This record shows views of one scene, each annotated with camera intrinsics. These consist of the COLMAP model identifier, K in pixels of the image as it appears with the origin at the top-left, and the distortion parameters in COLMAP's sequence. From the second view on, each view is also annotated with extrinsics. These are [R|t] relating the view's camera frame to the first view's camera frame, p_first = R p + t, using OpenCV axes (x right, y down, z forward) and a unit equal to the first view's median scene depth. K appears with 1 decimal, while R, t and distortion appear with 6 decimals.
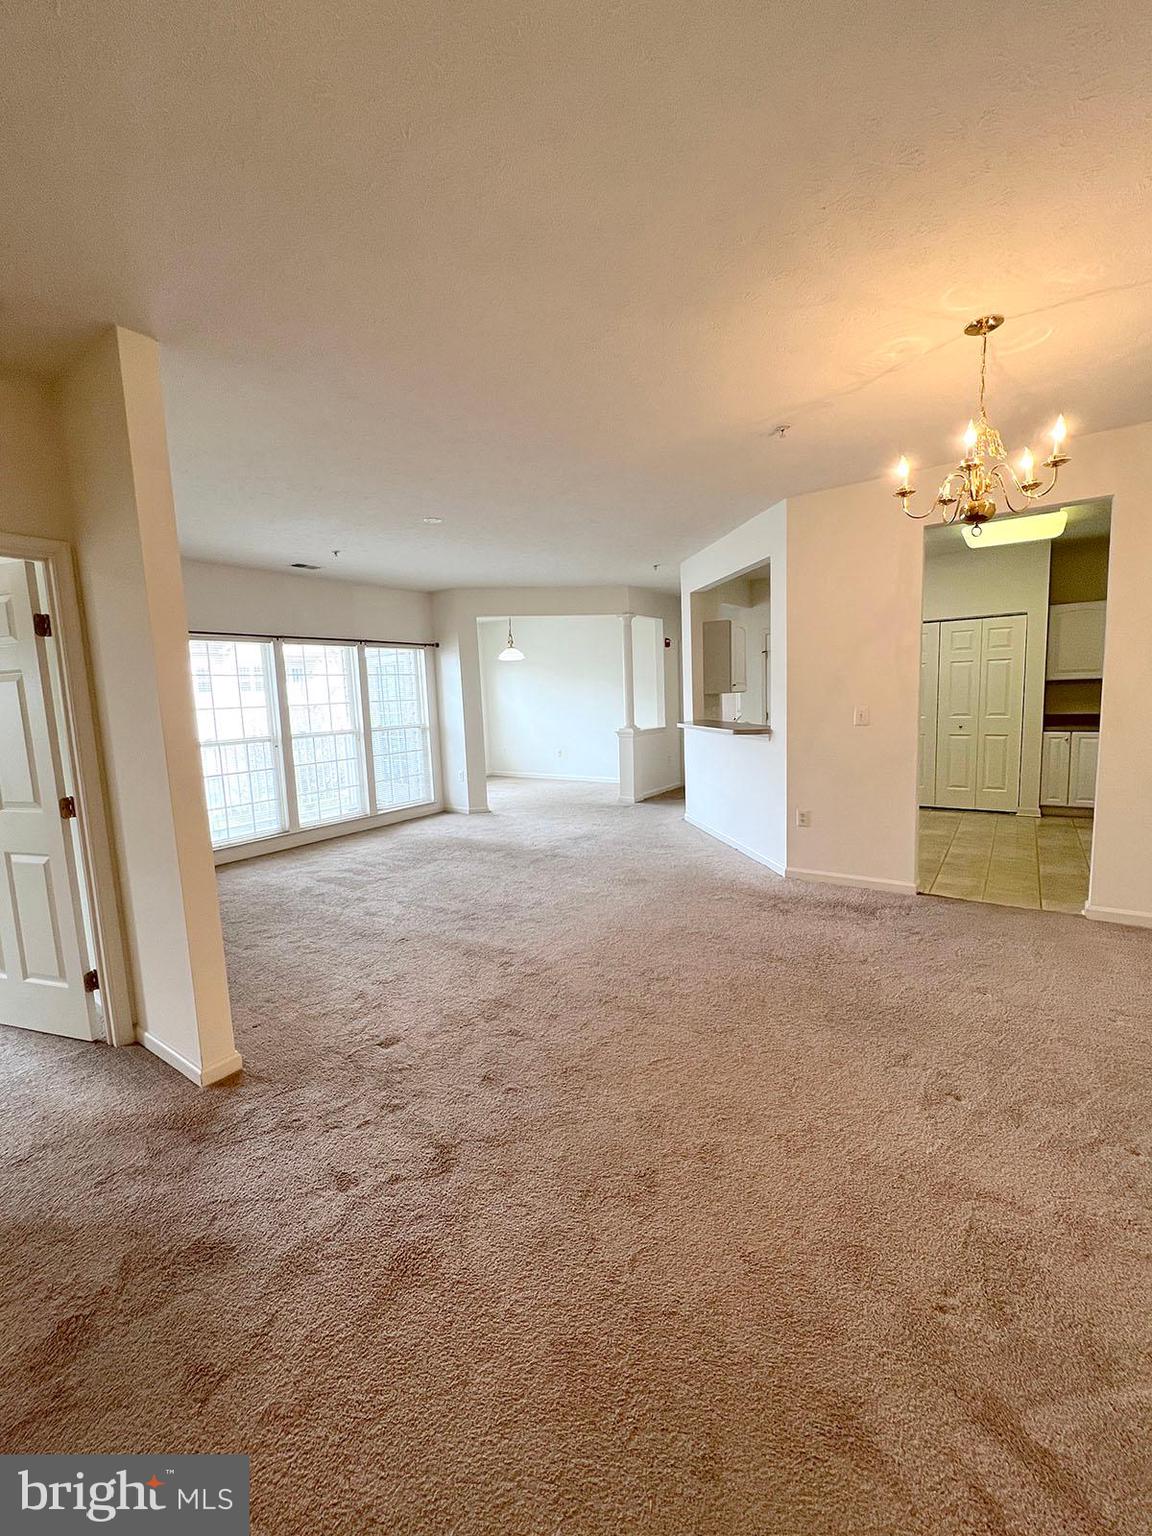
lens RADIAL K [[628.6, 0, 571.7], [0, 628.6, 763.8], [0, 0, 1]] dist [-0.002024, -0.000051]
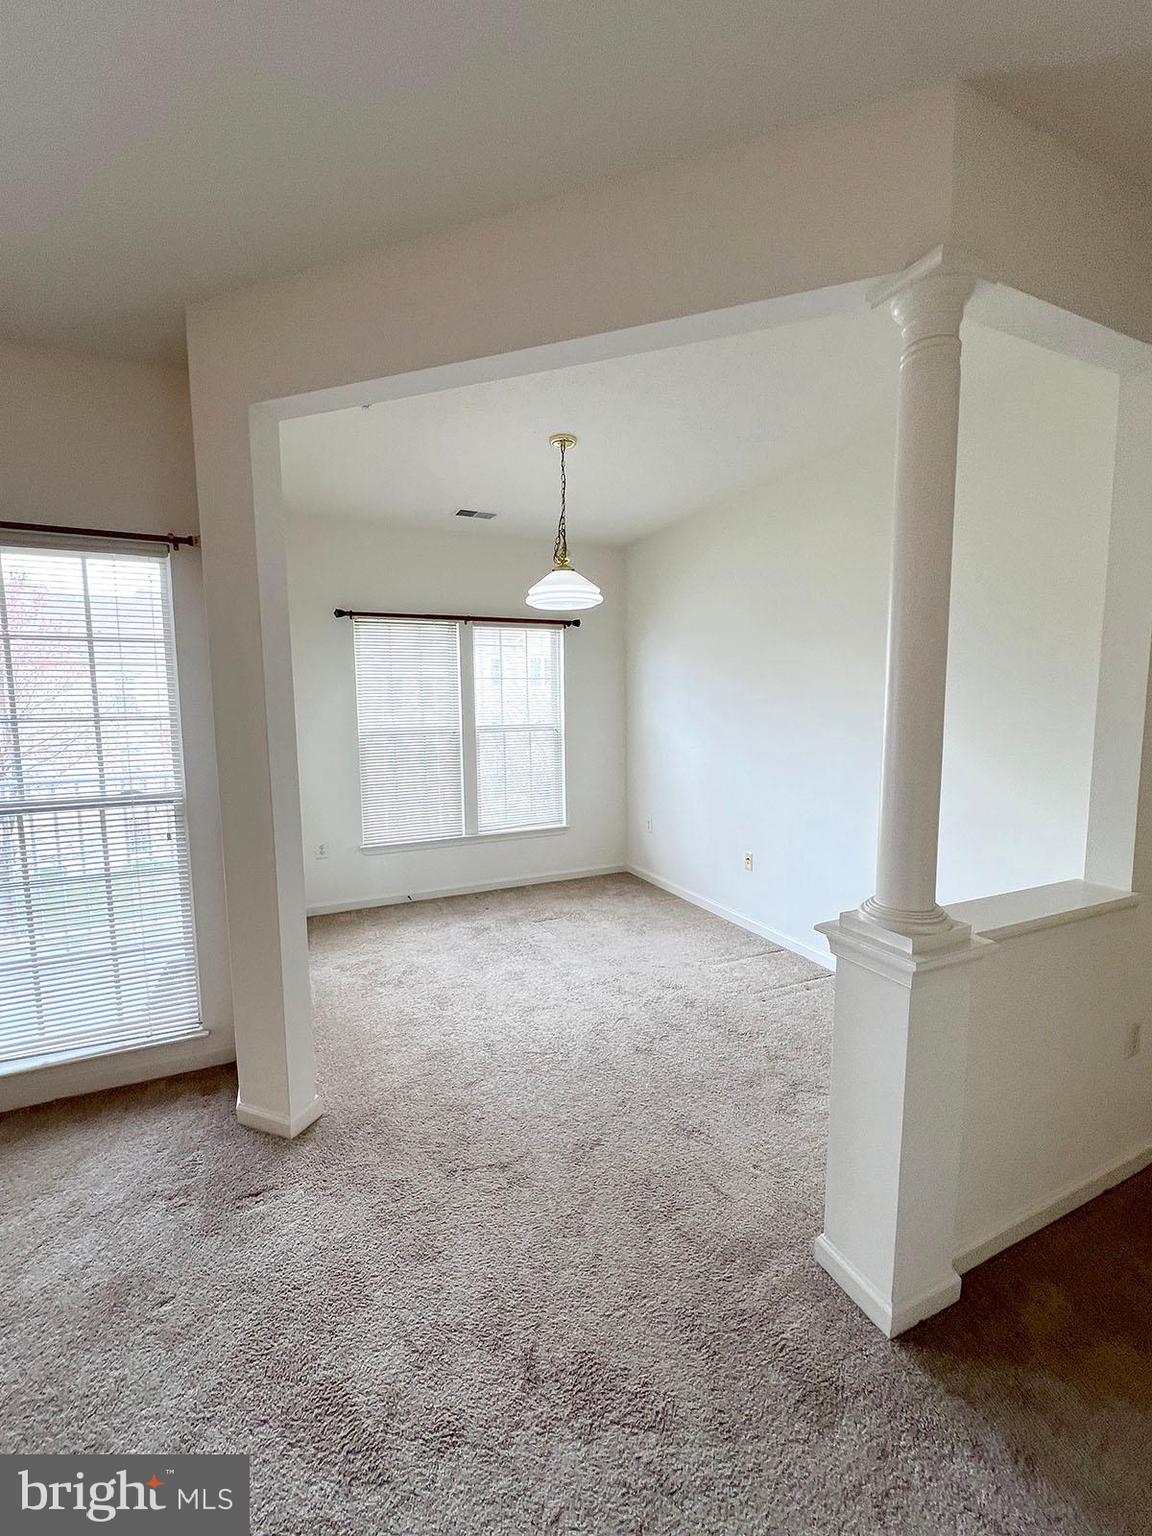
lens RADIAL K [[628.6, 0, 504.3], [0, 628.6, 761.4], [0, 0, 1]] dist [-0.002024, -0.000051]
pose [[0.856284, 0.071315, -0.511558, 0.157811], [-0.079698, 0.996804, 0.005556, -0.168175], [0.510319, 0.036012, 0.859231, 1.470201]]
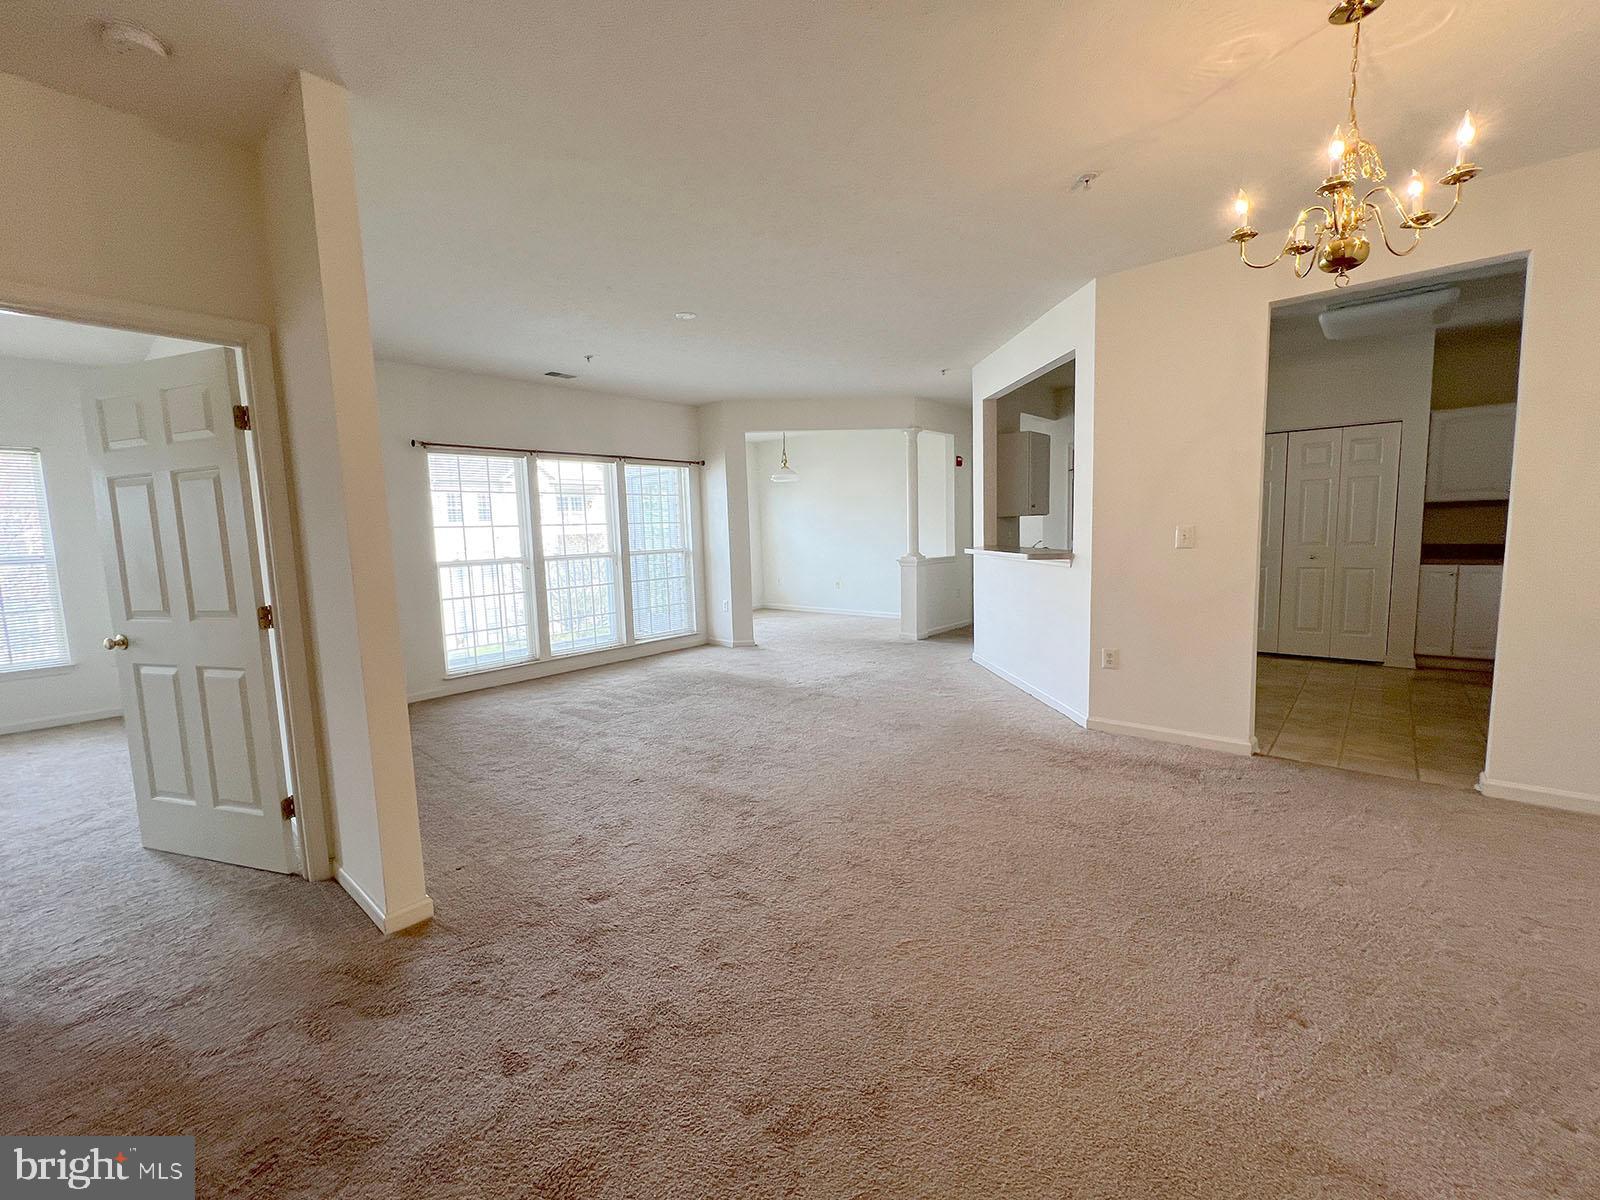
lens RADIAL K [[654.8, 0, 803.0], [0, 654.8, 603.7], [0, 0, 1]] dist [-0.002024, -0.000051]
pose [[0.994268, 0.019768, -0.105074, 0.067214], [-0.020223, 0.999790, -0.003264, 0.031670], [0.104988, 0.005371, 0.994459, 0.114089]]
